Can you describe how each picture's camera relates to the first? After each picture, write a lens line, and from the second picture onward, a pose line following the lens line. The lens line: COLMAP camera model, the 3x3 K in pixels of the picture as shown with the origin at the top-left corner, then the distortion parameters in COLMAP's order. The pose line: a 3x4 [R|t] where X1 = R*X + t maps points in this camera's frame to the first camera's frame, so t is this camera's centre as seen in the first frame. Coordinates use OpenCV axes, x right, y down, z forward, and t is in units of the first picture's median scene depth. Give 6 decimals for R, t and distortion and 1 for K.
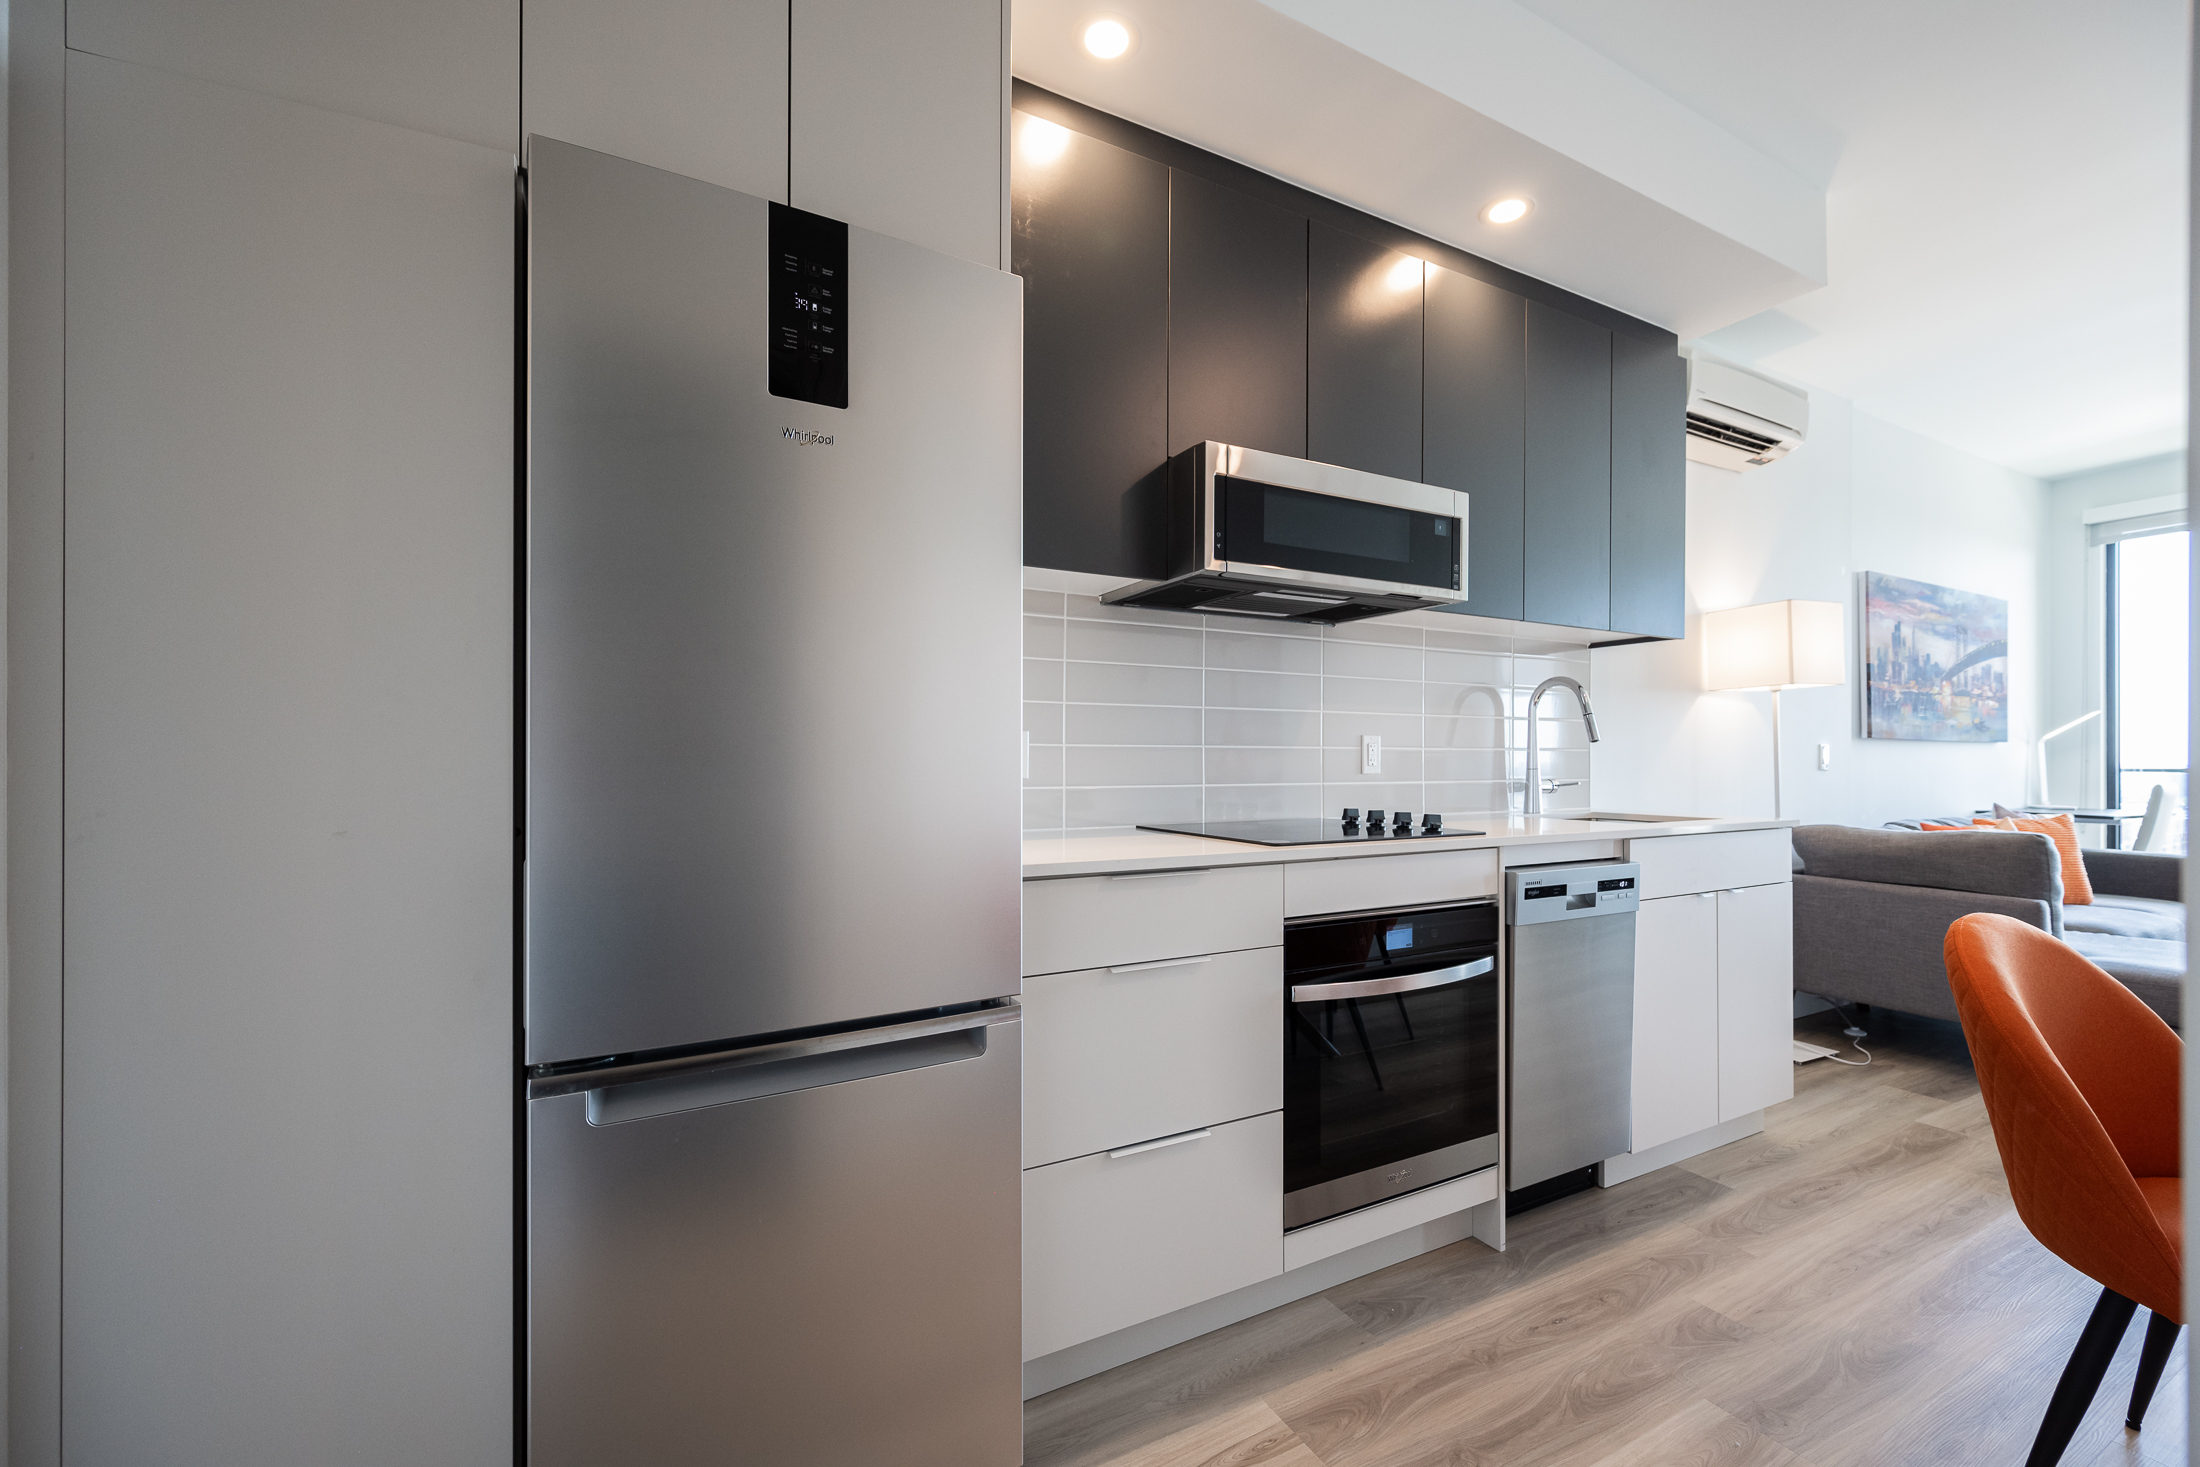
lens RADIAL K [[910.0, 0, 1098.3], [0, 910.0, 742.8], [0, 0, 1]] dist [0.011280, -0.000125]
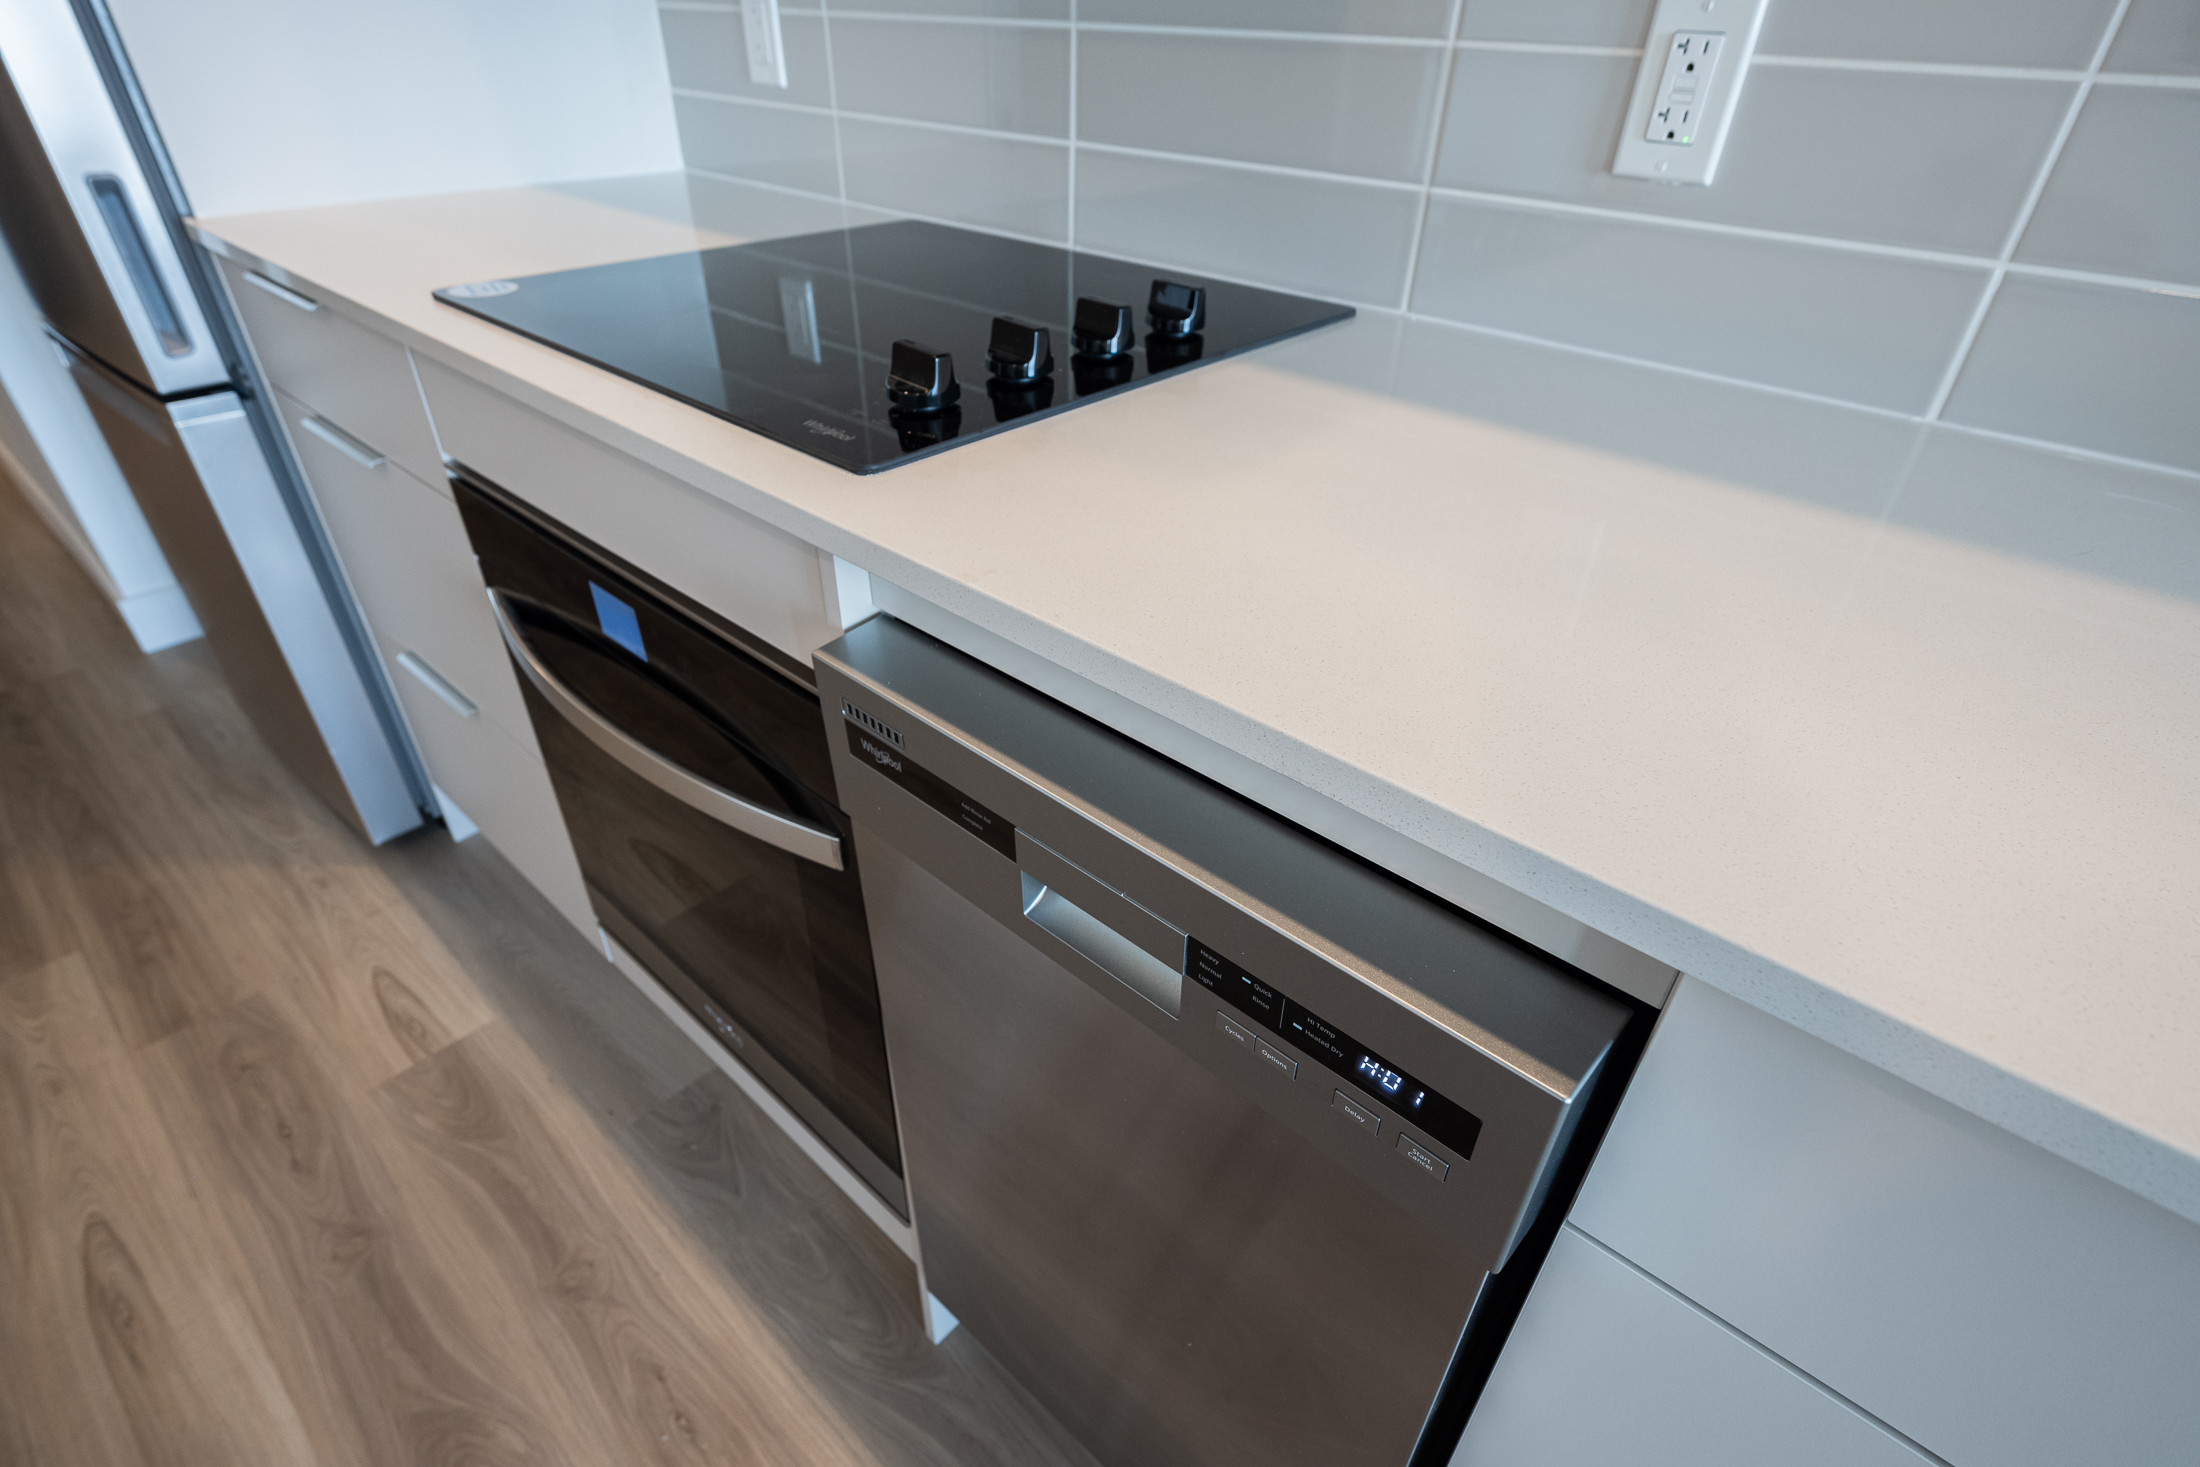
lens RADIAL K [[1076.2, 0, 1090.5], [0, 1076.2, 738.1], [0, 0, 1]] dist [-0.005038, -0.000658]
pose [[0.341175, 0.537352, -0.771267, 0.904238], [-0.002982, 0.821111, 0.570760, -0.011700], [0.939995, -0.192430, 0.281745, 1.218178]]
